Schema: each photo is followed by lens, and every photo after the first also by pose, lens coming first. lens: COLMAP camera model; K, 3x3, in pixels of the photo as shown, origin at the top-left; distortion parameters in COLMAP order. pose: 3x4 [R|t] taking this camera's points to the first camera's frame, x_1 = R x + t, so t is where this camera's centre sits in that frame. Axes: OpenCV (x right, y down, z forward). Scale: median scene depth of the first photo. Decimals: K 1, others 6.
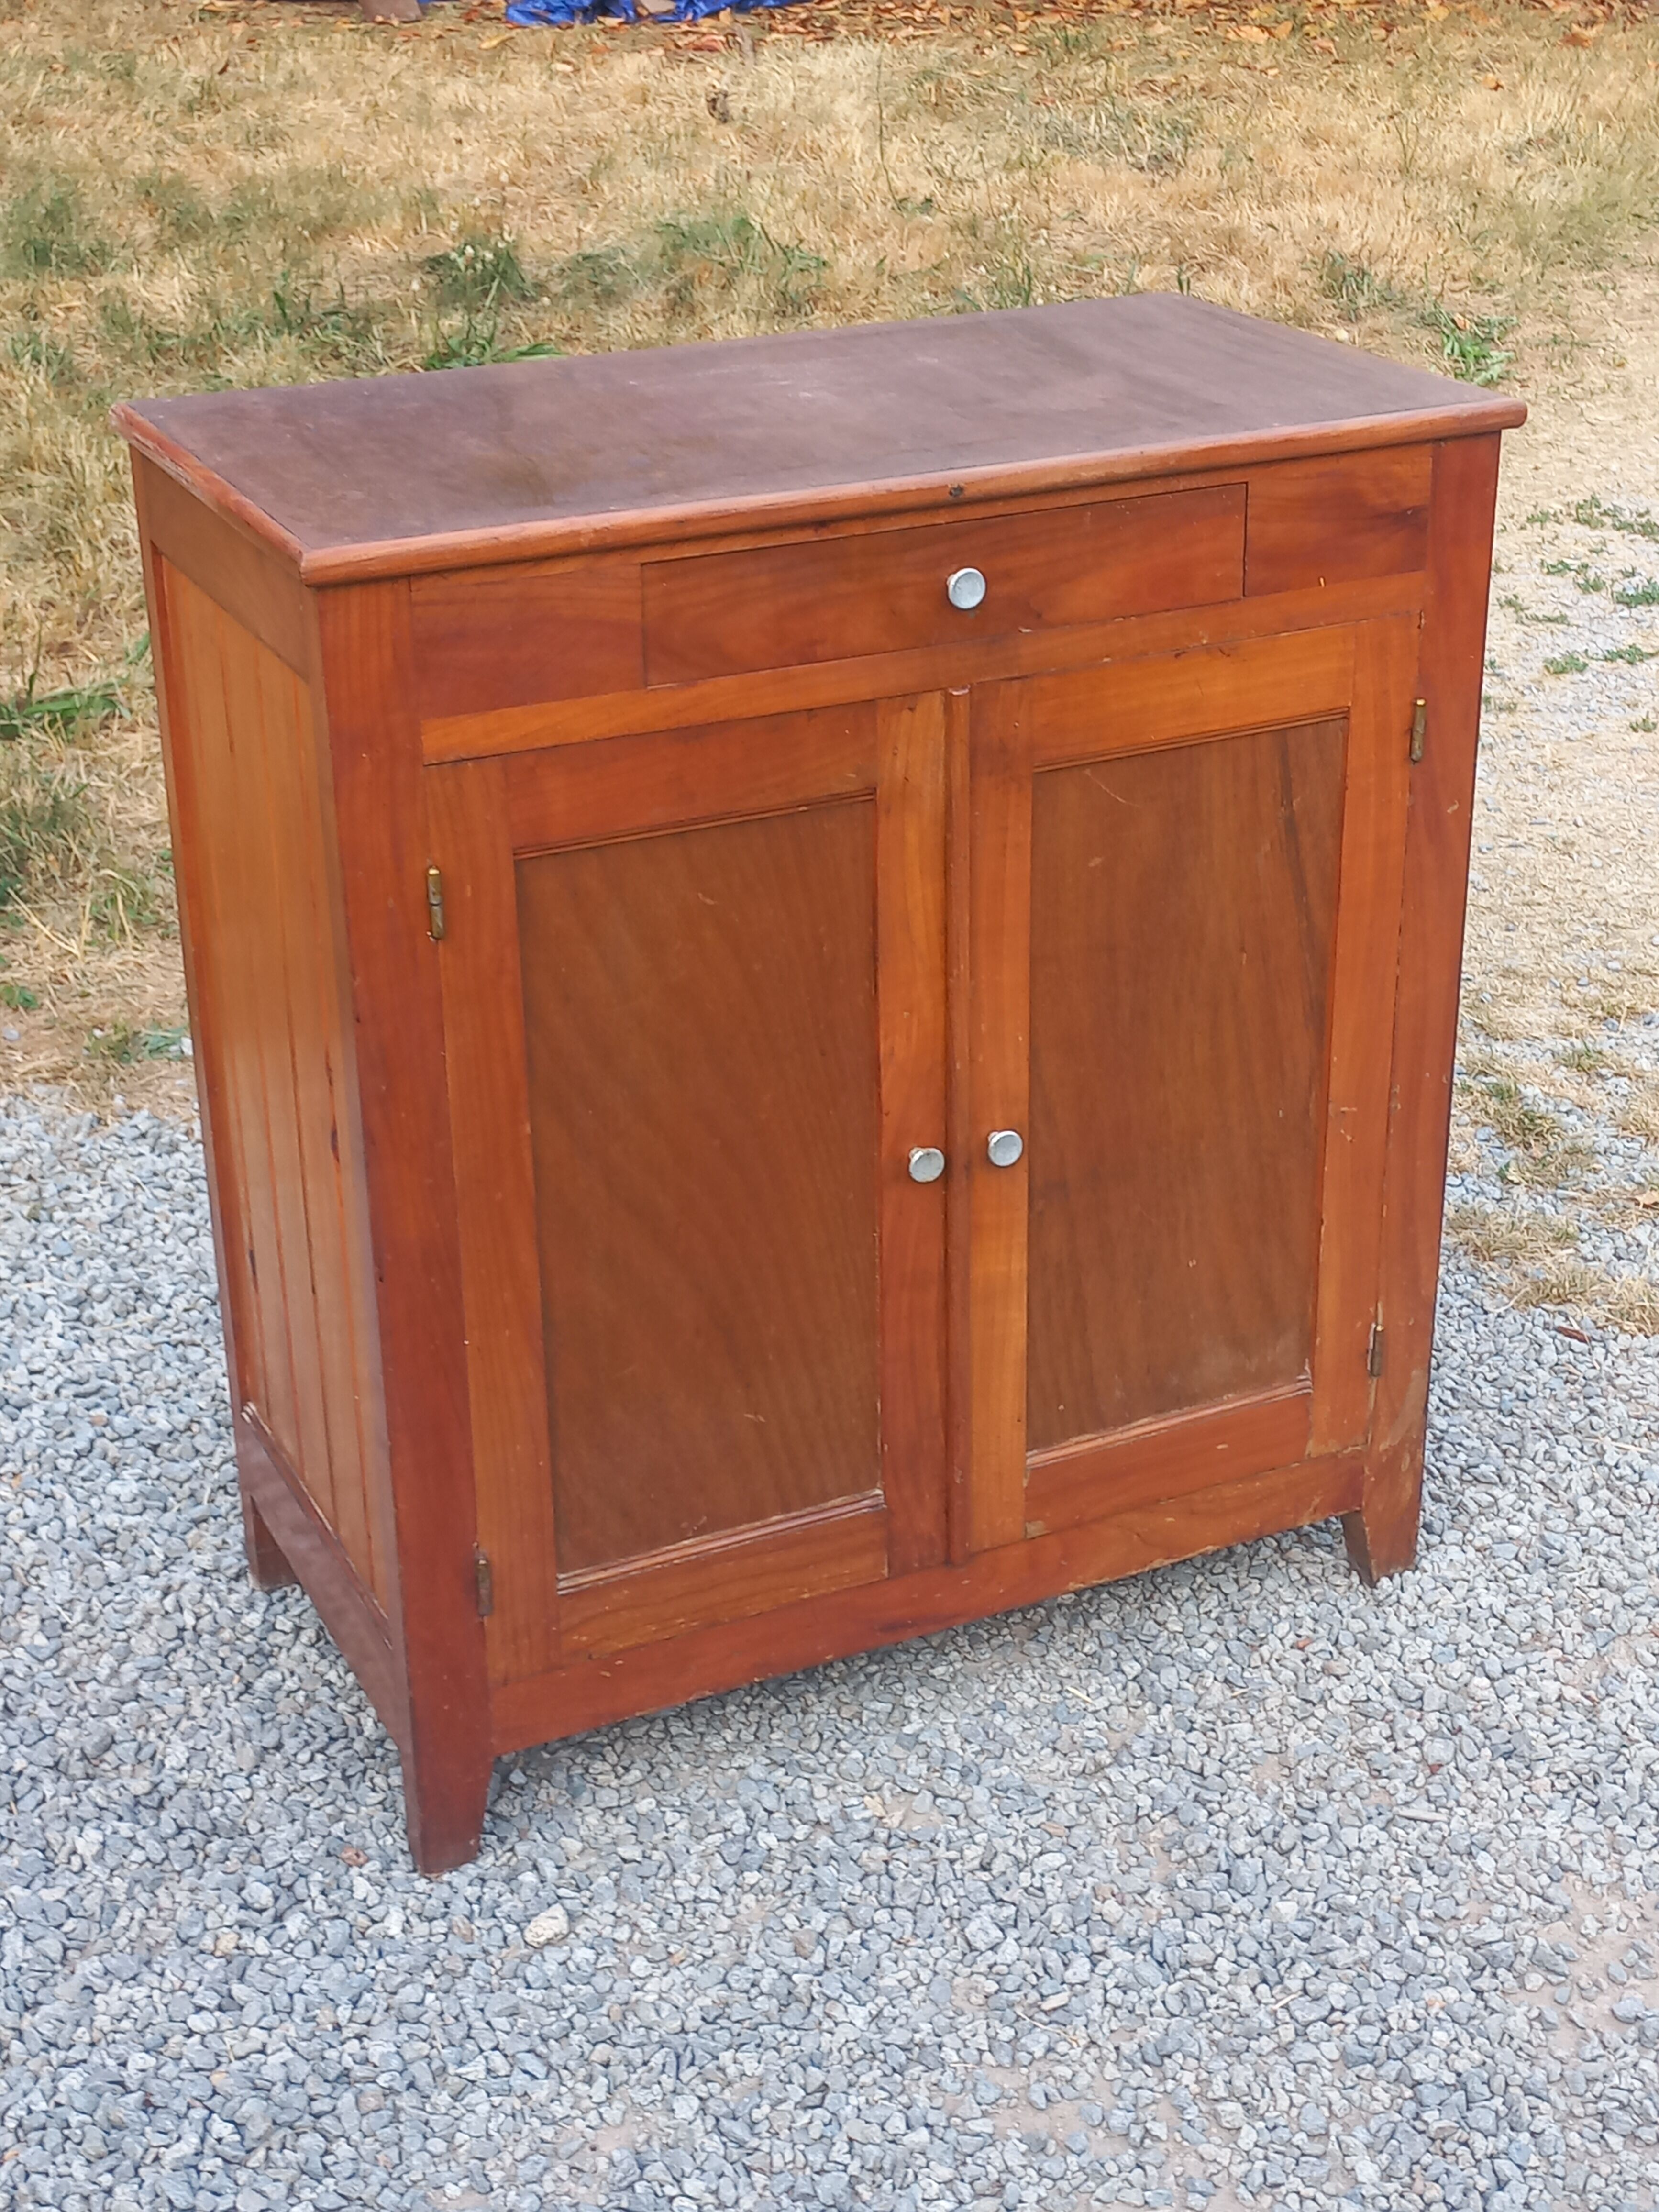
lens RADIAL K [[3155.6, 0, 823.7], [0, 3155.6, 1058.4], [0, 0, 1]] dist [0.080538, 0.000000]
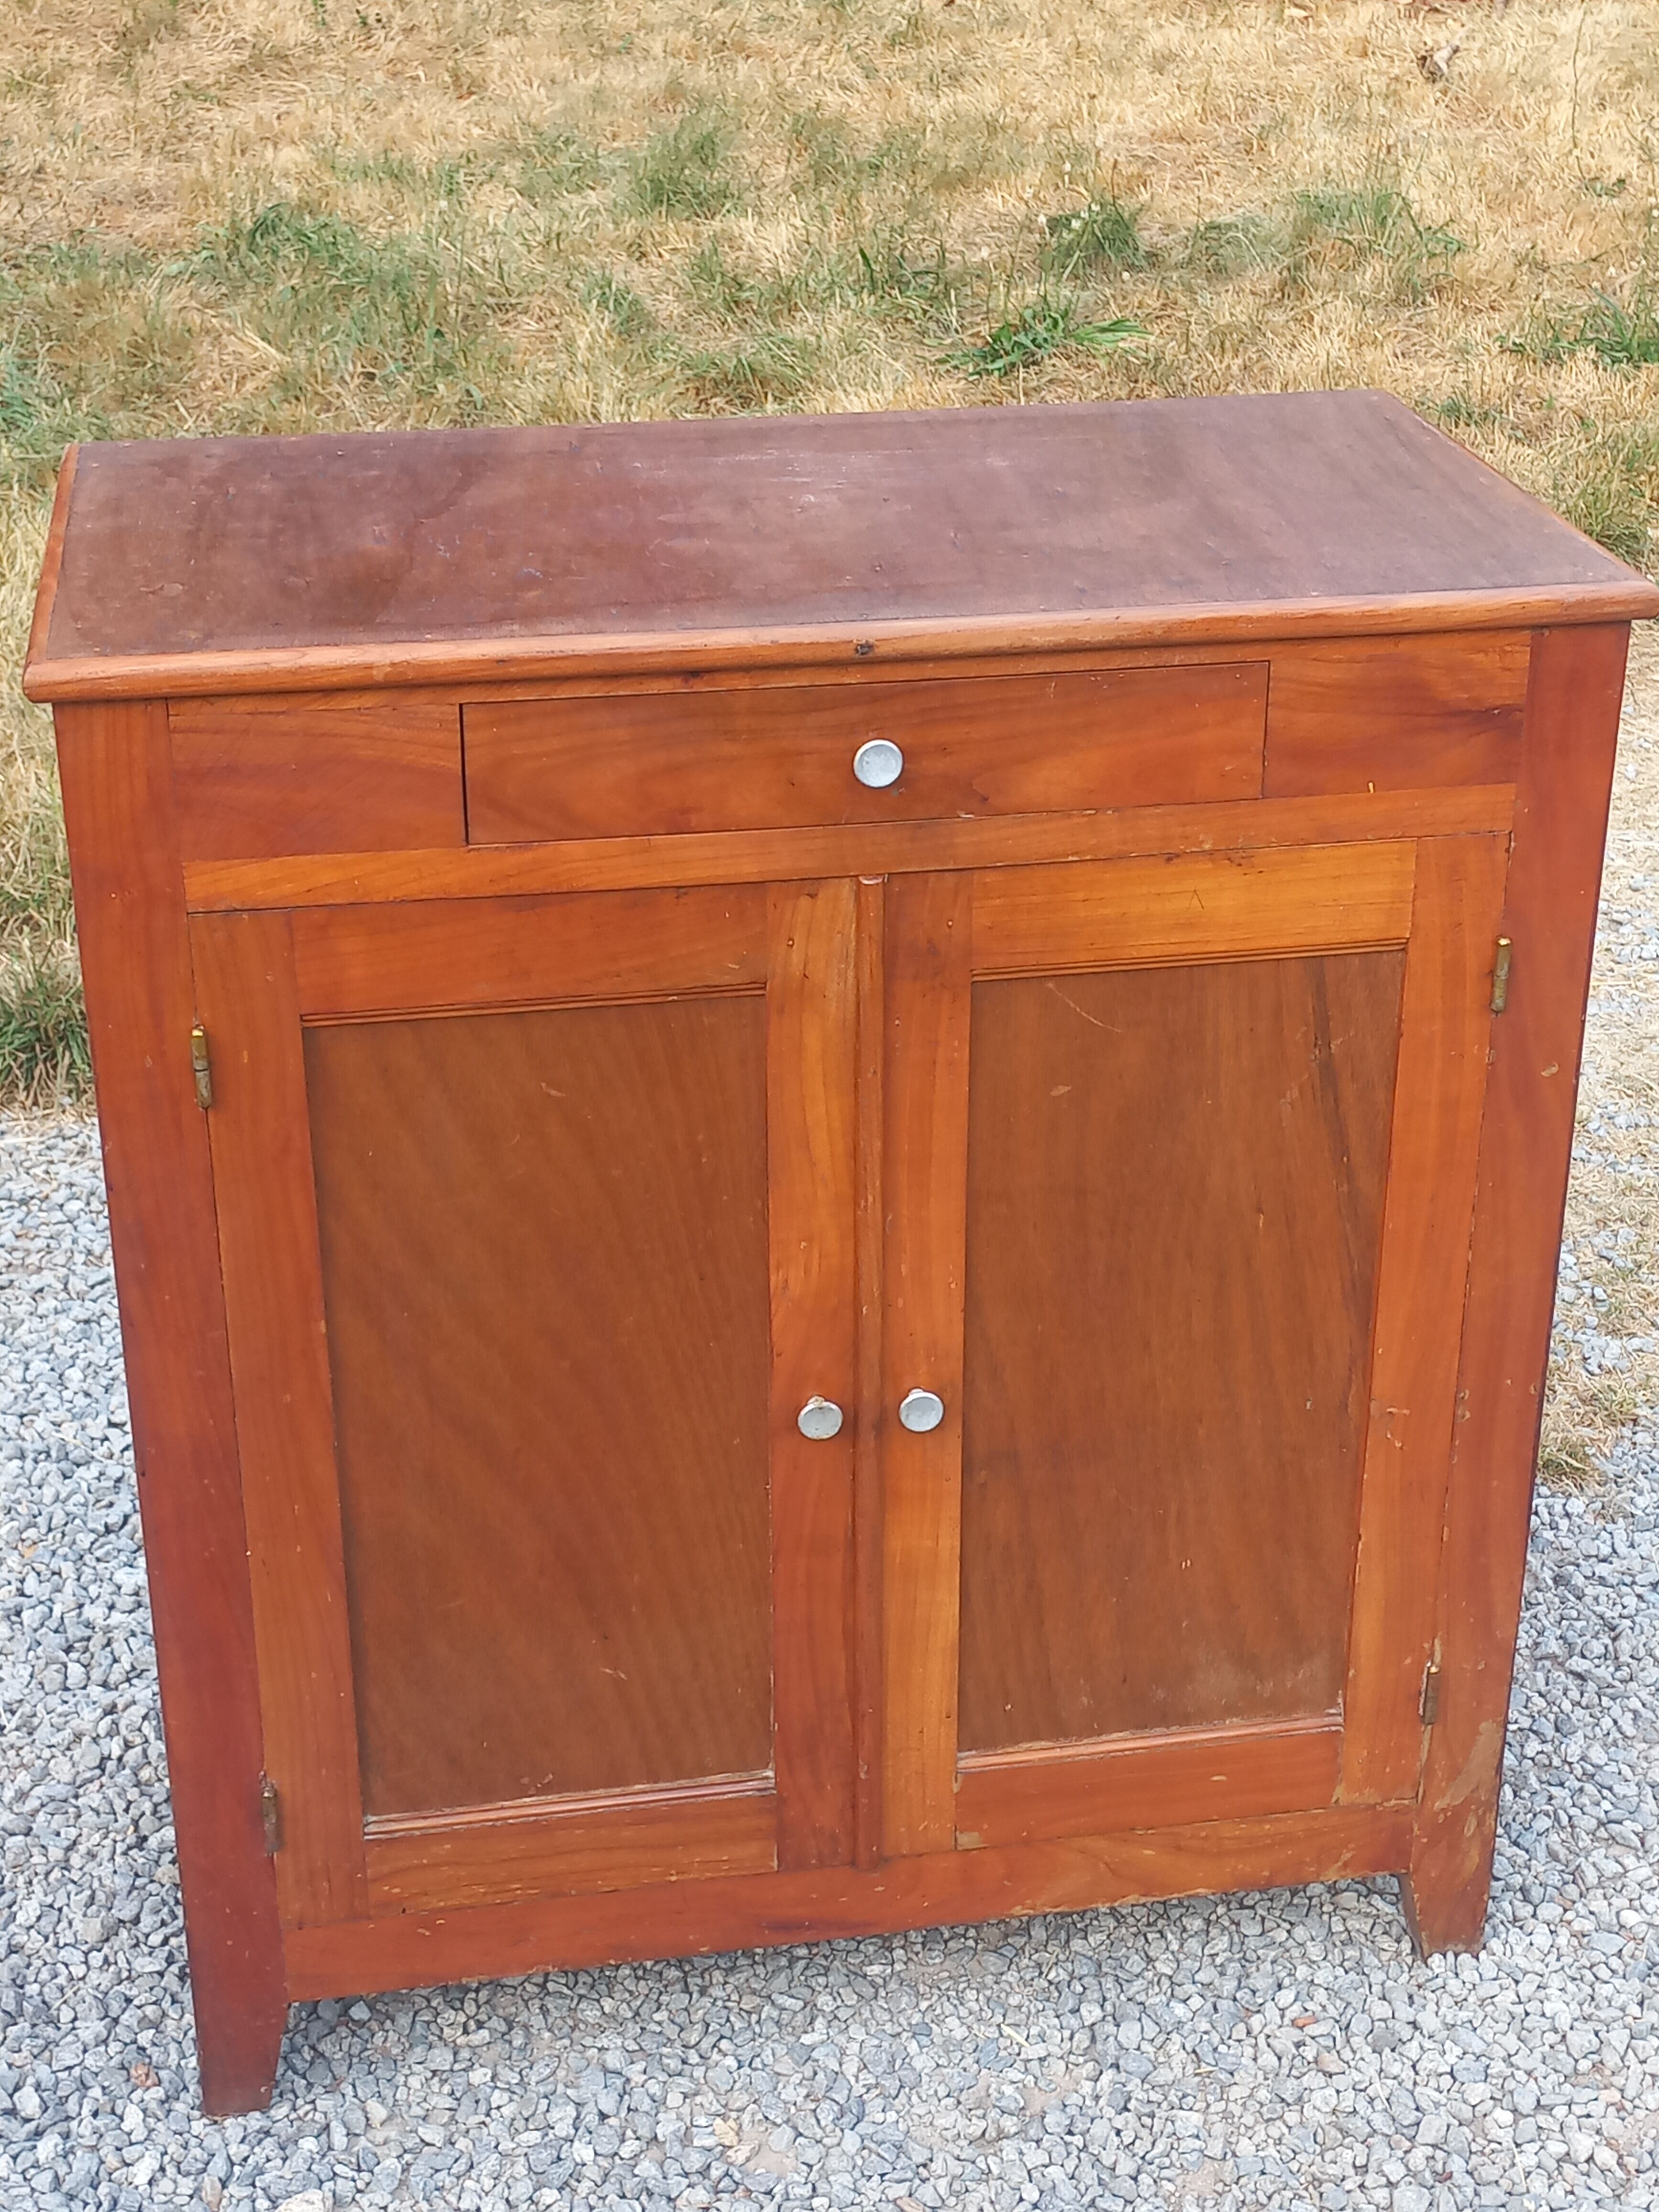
lens RADIAL K [[3155.6, 0, 832.5], [0, 3155.6, 1069.4], [0, 0, 1]] dist [0.080538, 0.000000]
pose [[0.963376, 0.127821, -0.235731, 0.217105], [-0.121559, 0.991738, 0.040970, -0.092069], [0.239020, -0.010814, 0.970954, 0.174056]]
